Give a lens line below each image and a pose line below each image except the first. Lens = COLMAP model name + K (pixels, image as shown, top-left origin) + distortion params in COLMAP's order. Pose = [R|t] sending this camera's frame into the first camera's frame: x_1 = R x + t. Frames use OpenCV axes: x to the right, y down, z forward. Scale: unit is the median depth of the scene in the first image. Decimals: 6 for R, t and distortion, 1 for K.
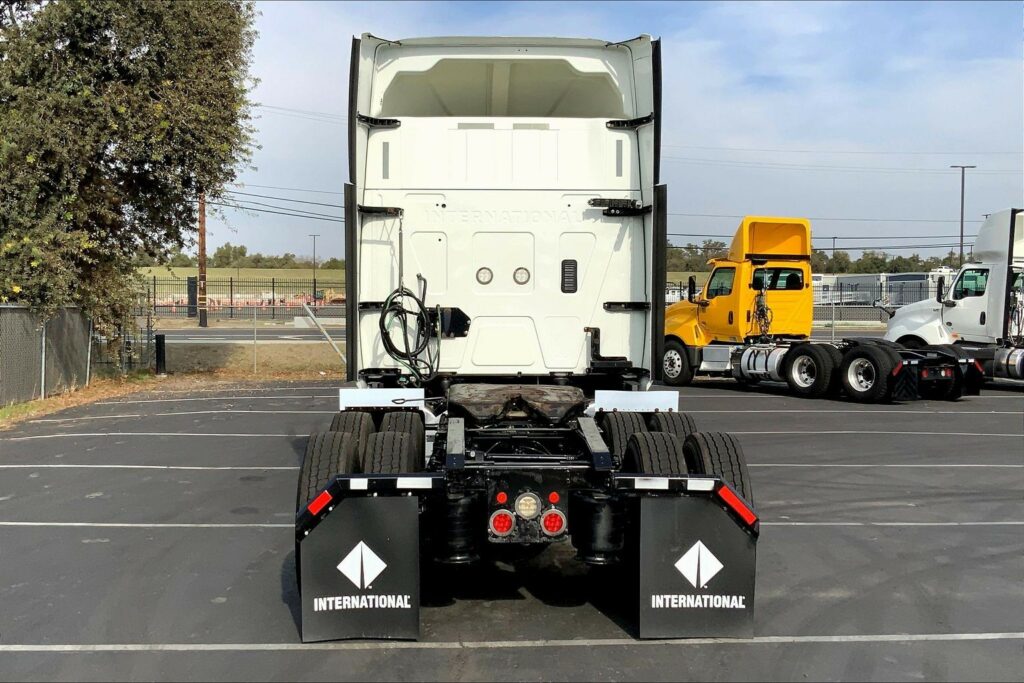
lens RADIAL K [[1171.2, 0, 495.8], [0, 1171.2, 326.7], [0, 0, 1]] dist [0.095554, 0.000000]
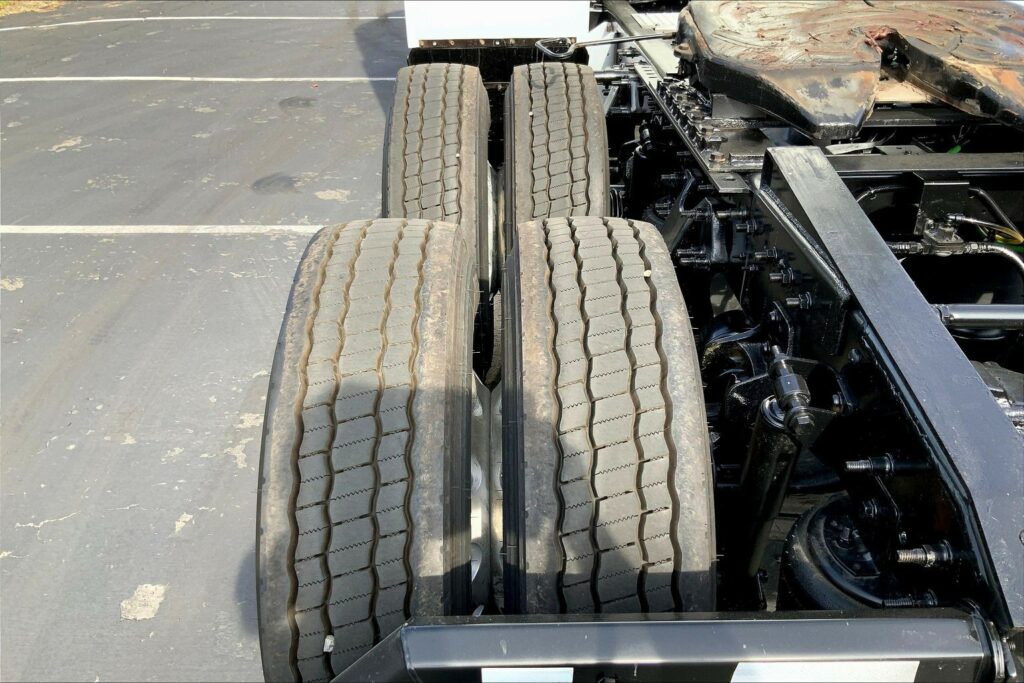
lens RADIAL K [[839.0, 0, 503.8], [0, 839.0, 333.9], [0, 0, 1]] dist [0.073714, -0.153310]
pose [[0.999542, -0.000924, -0.030262, -0.071917], [0.015009, 0.883179, 0.468796, 0.012788], [0.026294, -0.469035, 0.882788, 0.552448]]
